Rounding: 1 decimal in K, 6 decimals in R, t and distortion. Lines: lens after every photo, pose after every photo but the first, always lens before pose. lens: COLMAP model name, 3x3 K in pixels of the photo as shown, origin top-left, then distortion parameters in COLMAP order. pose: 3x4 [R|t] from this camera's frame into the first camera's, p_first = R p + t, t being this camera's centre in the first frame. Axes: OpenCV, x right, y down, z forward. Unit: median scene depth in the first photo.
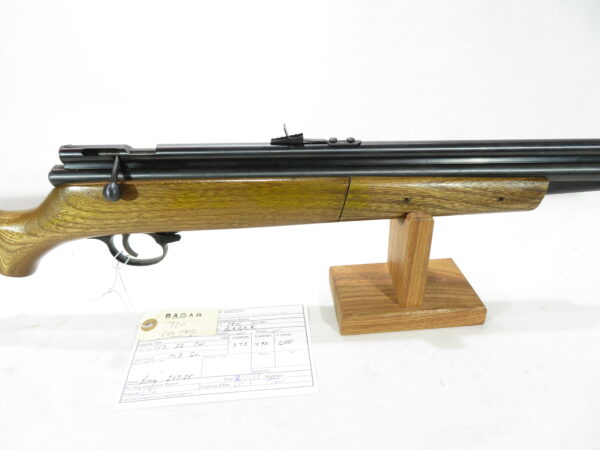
lens RADIAL K [[432.1, 0, 300.0], [0, 432.1, 225.0], [0, 0, 1]] dist [-0.001803, 0.001966]
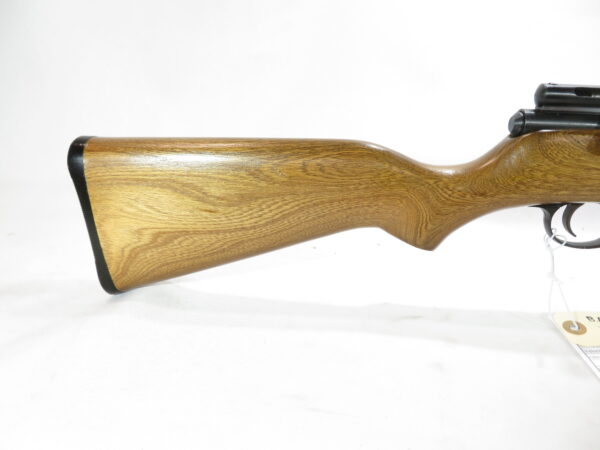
lens RADIAL K [[432.1, 0, 300.0], [0, 432.1, 225.0], [0, 0, 1]] dist [-0.001803, 0.001966]
pose [[0.993860, 0.071205, -0.084692, -0.872775], [-0.080566, 0.990345, -0.112807, 0.194983], [0.075842, 0.118938, 0.990001, 0.192950]]
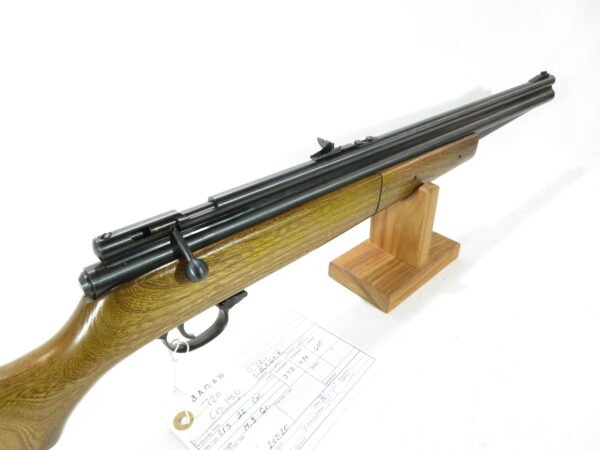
lens RADIAL K [[432.1, 0, 300.0], [0, 432.1, 225.0], [0, 0, 1]] dist [-0.001803, 0.001966]
pose [[0.775313, -0.333261, 0.536496, -0.633094], [0.307282, 0.941178, 0.140575, -0.192070], [-0.551786, 0.055866, 0.832112, 0.219872]]
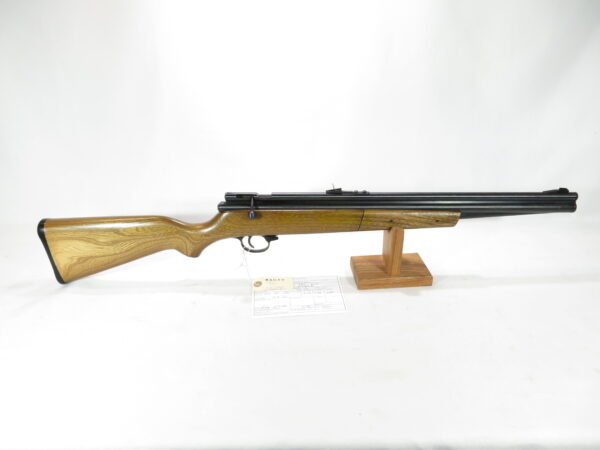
lens RADIAL K [[432.1, 0, 300.0], [0, 432.1, 225.0], [0, 0, 1]] dist [-0.001803, 0.001966]
pose [[0.999906, 0.013242, 0.003570, -0.191322], [-0.013071, 0.998933, -0.044284, 0.057525], [-0.004153, 0.044234, 0.999013, -1.032210]]
